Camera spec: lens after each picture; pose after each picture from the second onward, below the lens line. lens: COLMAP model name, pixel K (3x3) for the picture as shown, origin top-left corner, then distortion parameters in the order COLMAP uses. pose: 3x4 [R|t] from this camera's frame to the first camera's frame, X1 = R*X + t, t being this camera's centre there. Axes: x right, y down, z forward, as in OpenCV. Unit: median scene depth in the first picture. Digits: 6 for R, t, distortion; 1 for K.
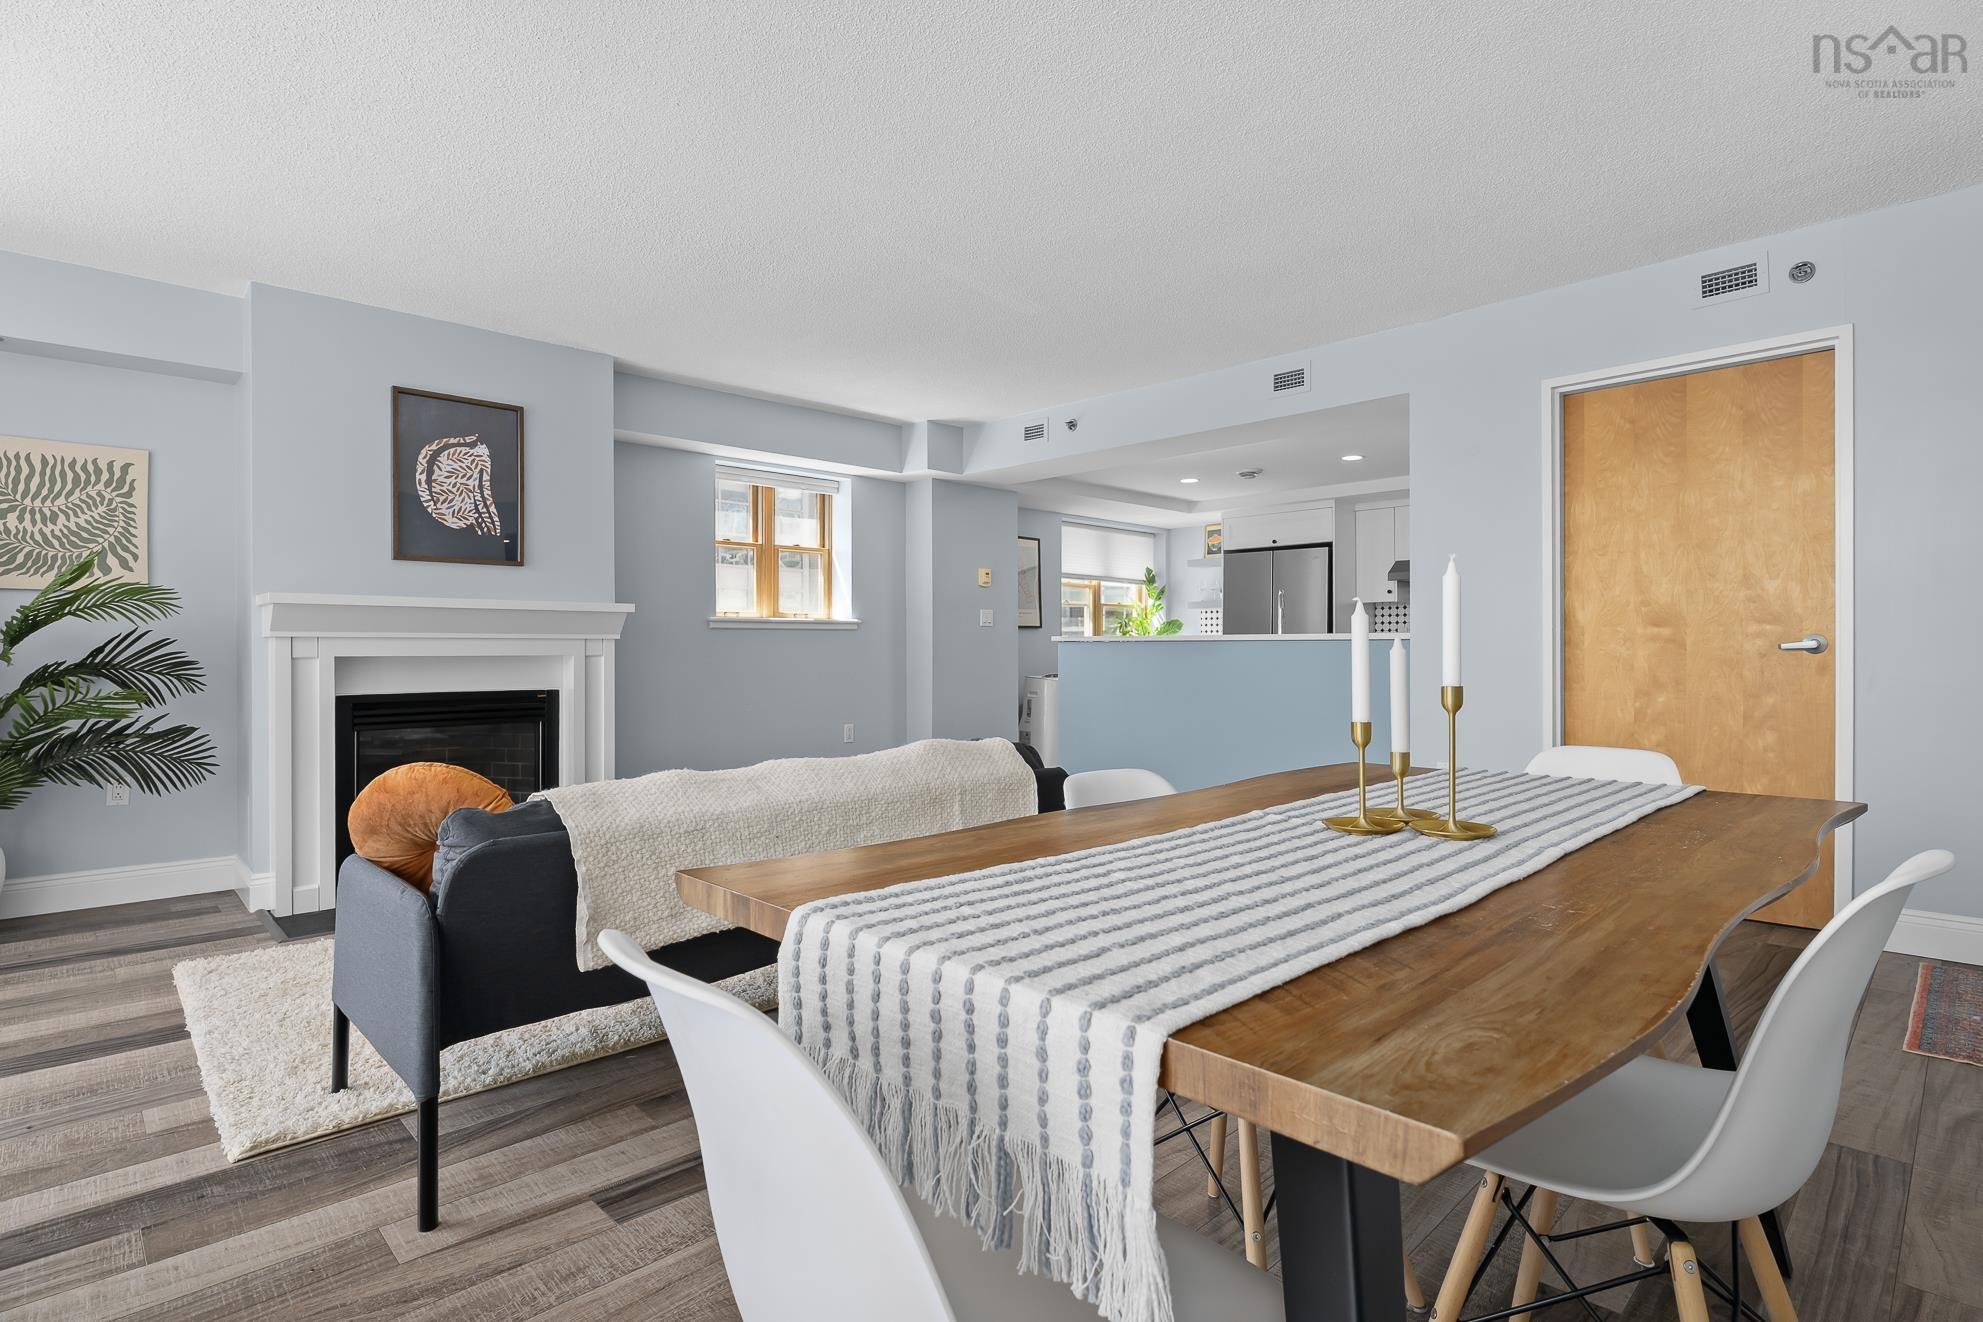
lens RADIAL K [[972.4, 0, 961.2], [0, 972.4, 647.9], [0, 0, 1]] dist [0.004310, -0.005651]
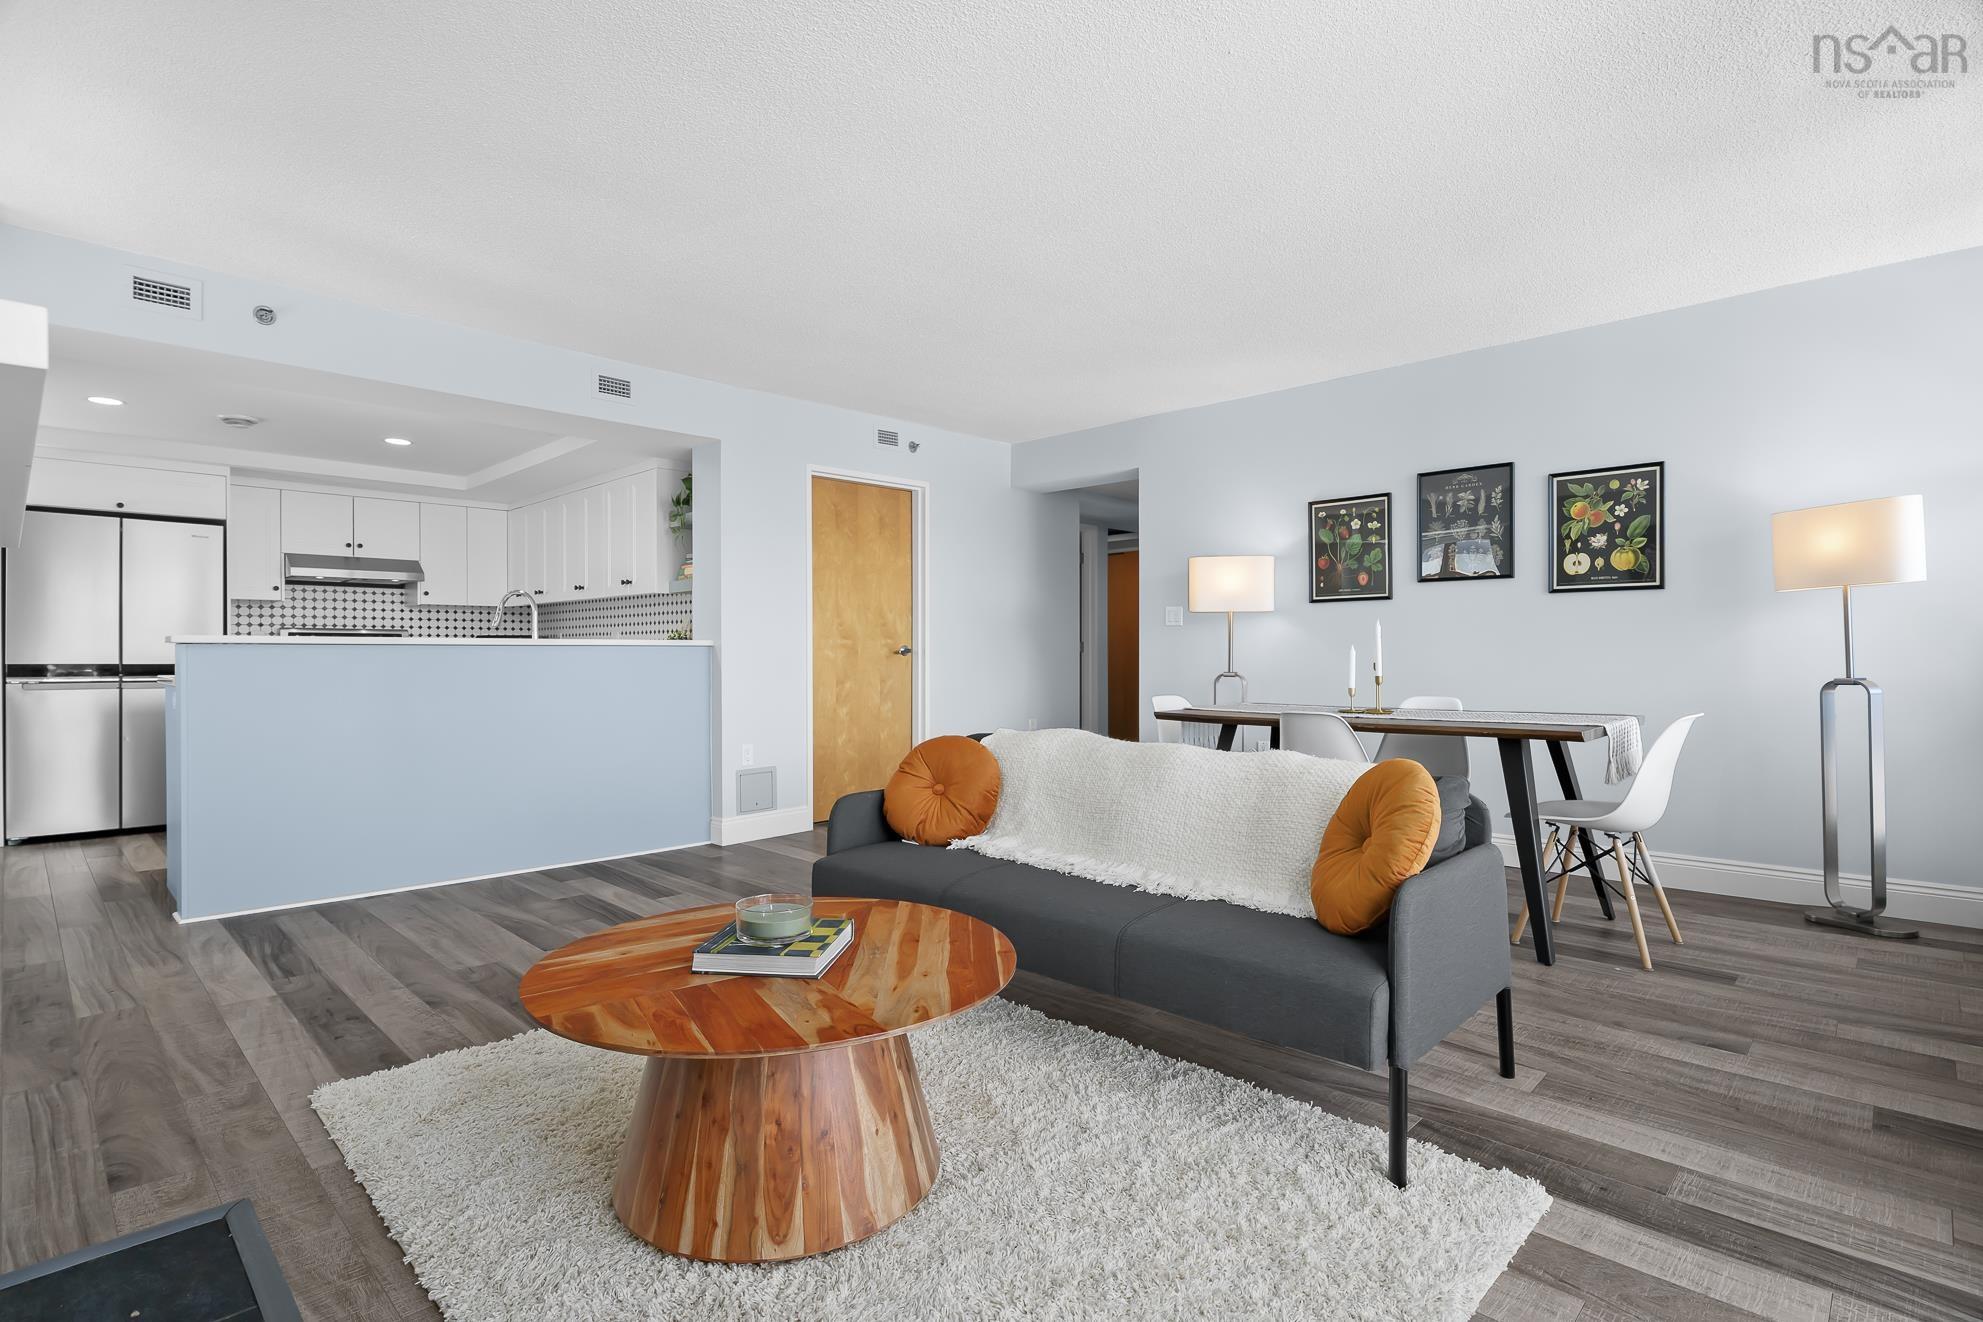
lens RADIAL K [[972.4, 0, 1012.0], [0, 972.4, 655.9], [0, 0, 1]] dist [0.004310, -0.005651]
pose [[-0.057410, -0.000437, 0.998351, -0.834819], [0.004142, 0.999991, 0.000676, 0.004520], [-0.998342, 0.004174, -0.057407, 0.793780]]
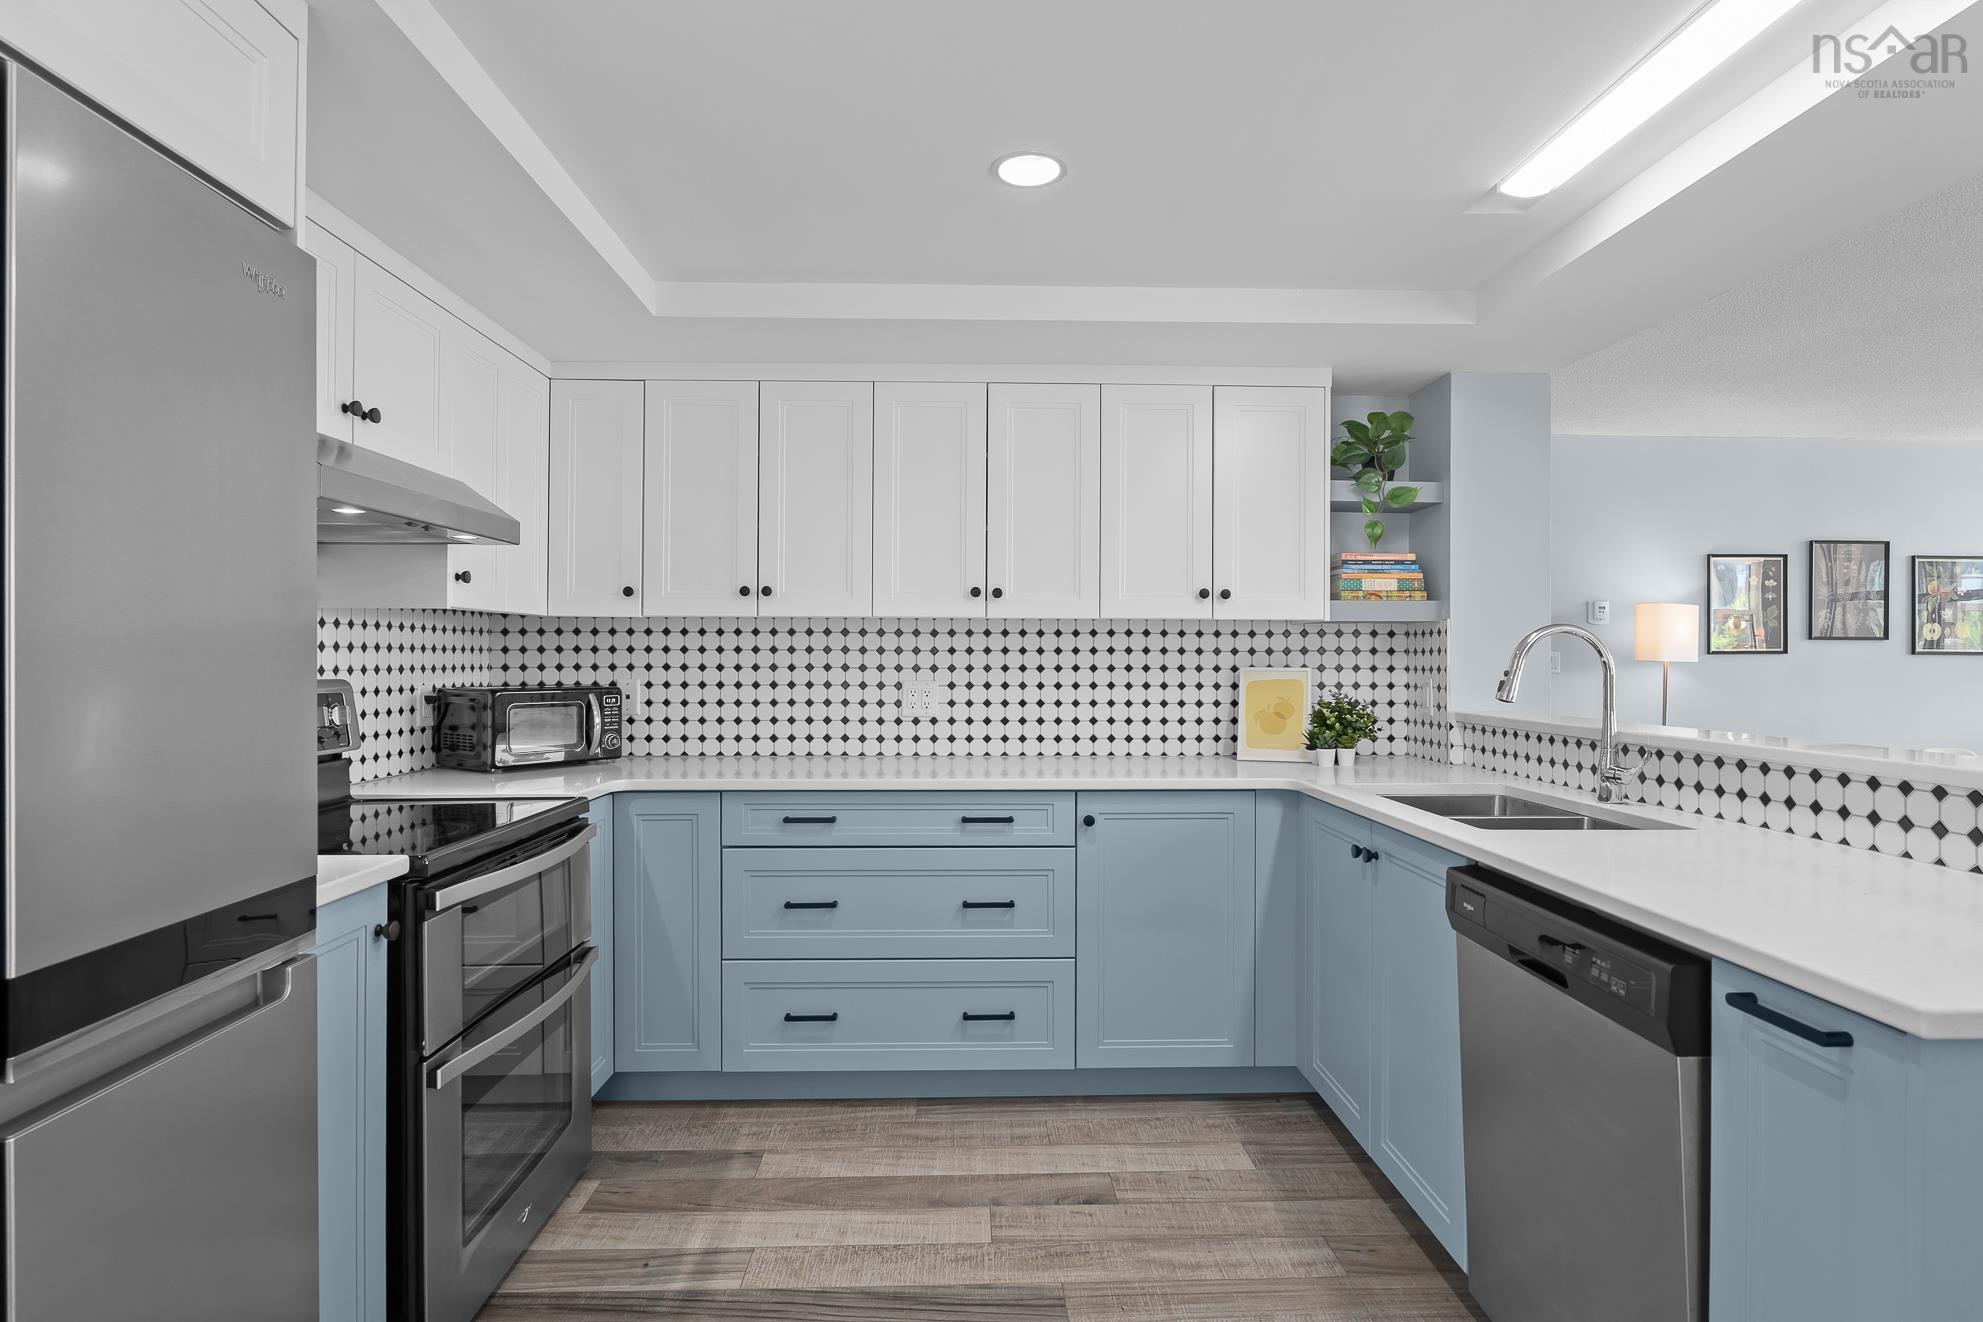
lens RADIAL K [[1015.2, 0, 987.0], [0, 1015.2, 662.2], [0, 0, 1]] dist [0.007215, -0.000340]
pose [[-0.750375, 0.002367, 0.661008, 0.313702], [0.000909, 0.999996, -0.002549, -0.054015], [-0.661011, -0.001312, -0.750375, 2.032757]]
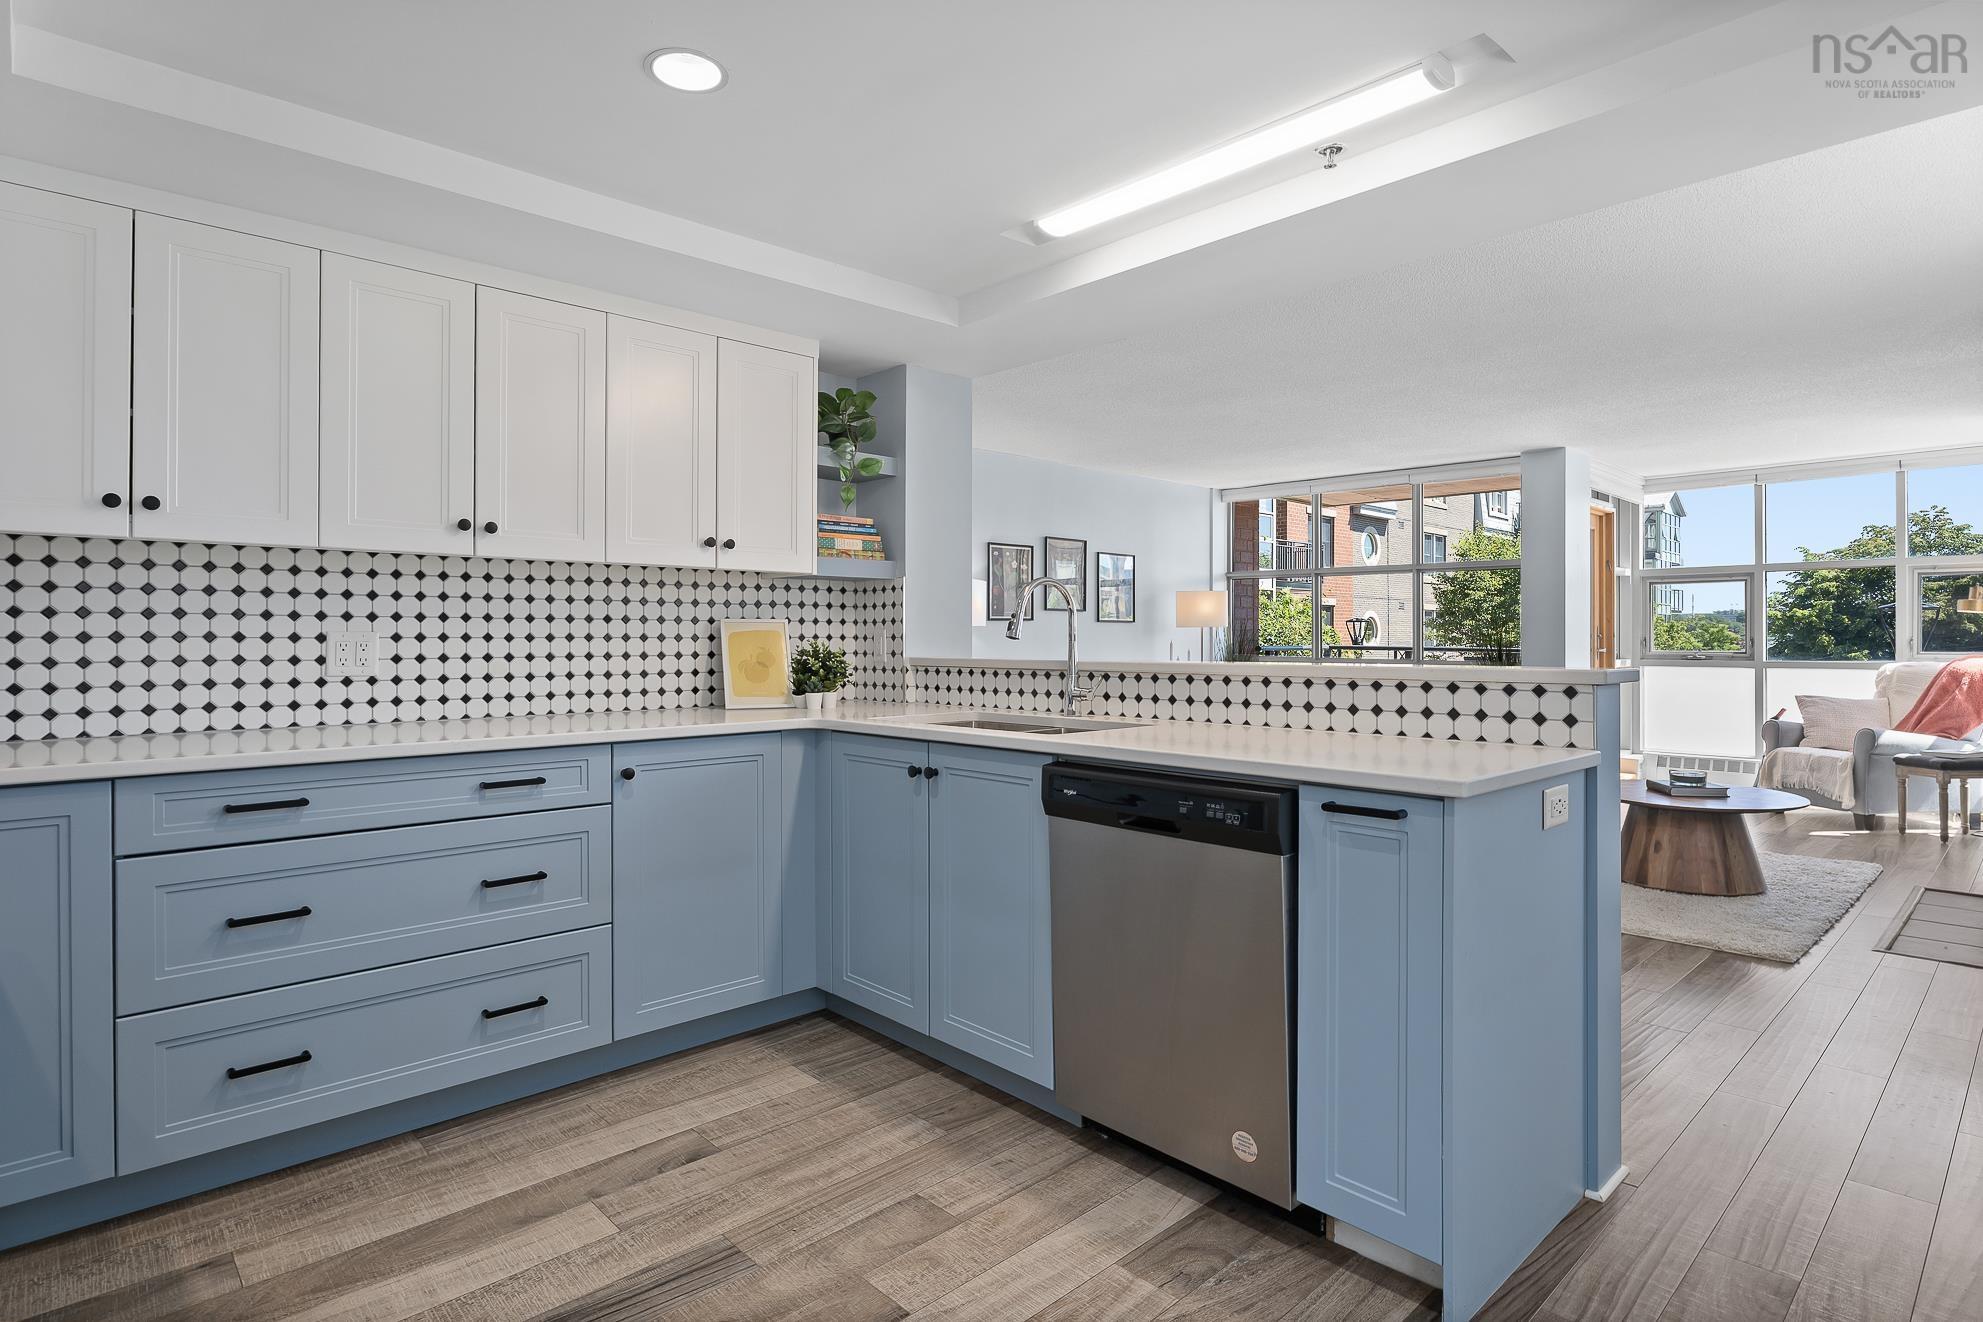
lens RADIAL K [[1015.2, 0, 970.0], [0, 1015.2, 638.2], [0, 0, 1]] dist [0.007215, -0.000340]
pose [[-0.999810, 0.005782, 0.018596, 0.500496], [0.005721, 0.999978, -0.003339, -0.029728], [-0.018615, -0.003232, -0.999822, 2.120452]]
